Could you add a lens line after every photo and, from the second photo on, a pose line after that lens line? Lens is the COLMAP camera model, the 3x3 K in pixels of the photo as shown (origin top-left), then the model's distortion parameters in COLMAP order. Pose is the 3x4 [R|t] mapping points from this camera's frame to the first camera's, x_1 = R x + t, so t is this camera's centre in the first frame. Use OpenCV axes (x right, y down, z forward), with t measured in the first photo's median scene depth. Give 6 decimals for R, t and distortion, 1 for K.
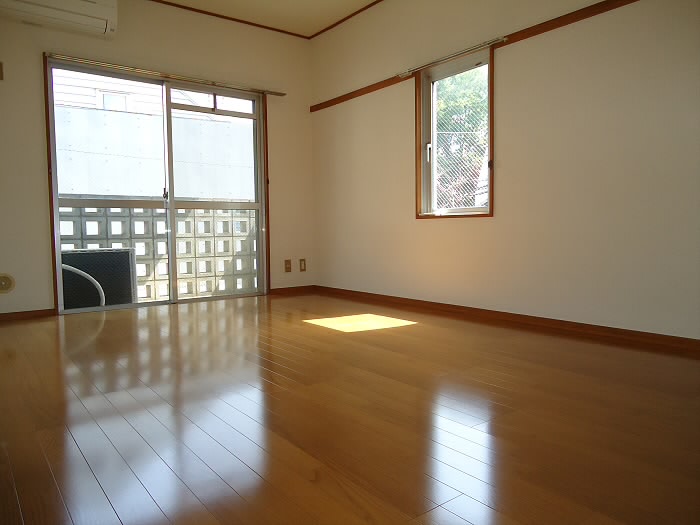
lens RADIAL K [[526.7, 0, 375.1], [0, 526.7, 249.1], [0, 0, 1]] dist [0.001827, 0.015173]
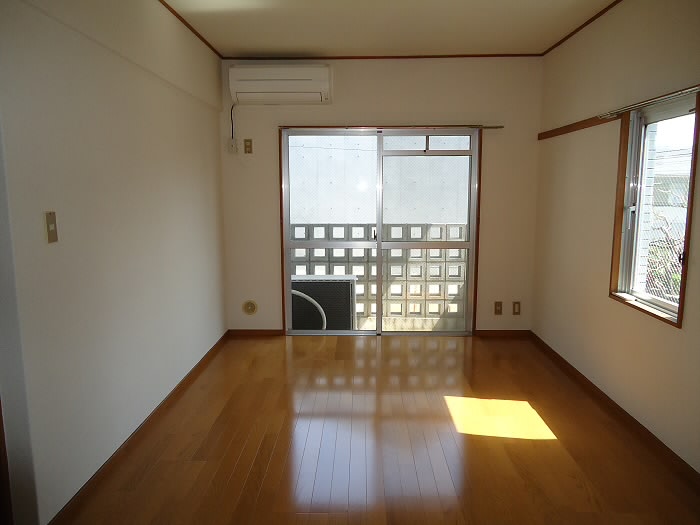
lens RADIAL K [[526.7, 0, 351.2], [0, 526.7, 263.8], [0, 0, 1]] dist [0.001827, 0.015173]
pose [[0.769623, 0.107132, -0.629446, 0.240714], [-0.042988, 0.992280, 0.116326, -0.160169], [0.637049, -0.062469, 0.768288, 0.118765]]
